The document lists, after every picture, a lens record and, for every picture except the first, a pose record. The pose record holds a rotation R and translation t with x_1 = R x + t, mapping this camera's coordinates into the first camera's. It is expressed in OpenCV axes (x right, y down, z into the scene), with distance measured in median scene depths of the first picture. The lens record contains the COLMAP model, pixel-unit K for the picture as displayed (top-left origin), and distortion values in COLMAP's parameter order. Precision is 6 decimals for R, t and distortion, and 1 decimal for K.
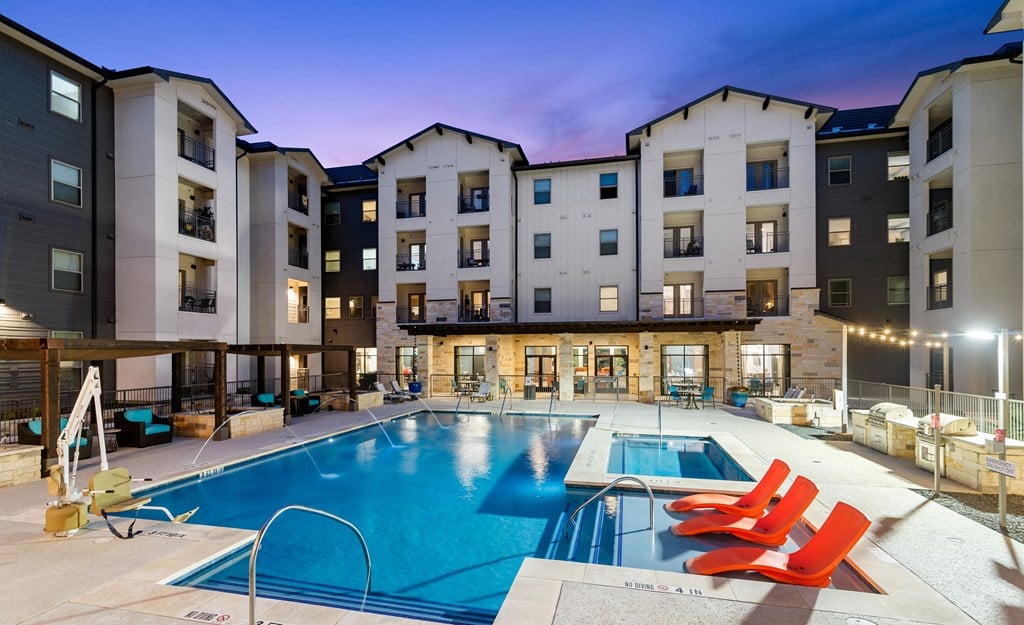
lens RADIAL K [[474.4, 0, 511.1], [0, 474.4, 349.1], [0, 0, 1]] dist [-0.000924, -0.000633]
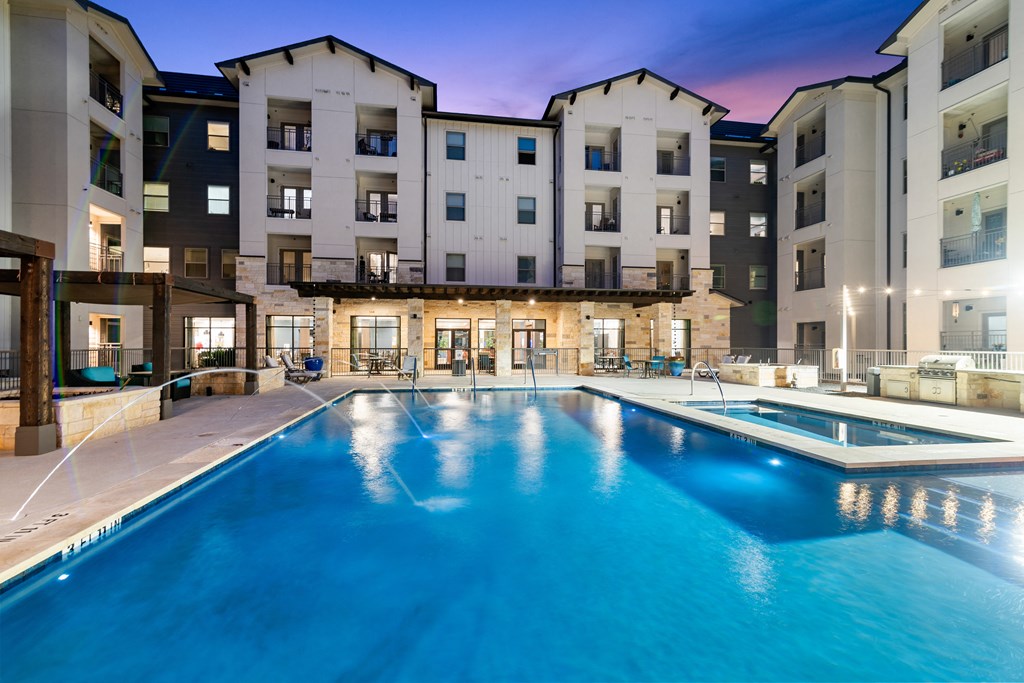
lens RADIAL K [[441.6, 0, 512.0], [0, 441.6, 341.5], [0, 0, 1]] dist [0.008397, -0.000099]
pose [[0.921844, 0.005733, 0.387518, -0.163511], [-0.007018, 0.999974, 0.001901, 0.036344], [-0.387497, -0.004472, 0.921860, 0.194345]]
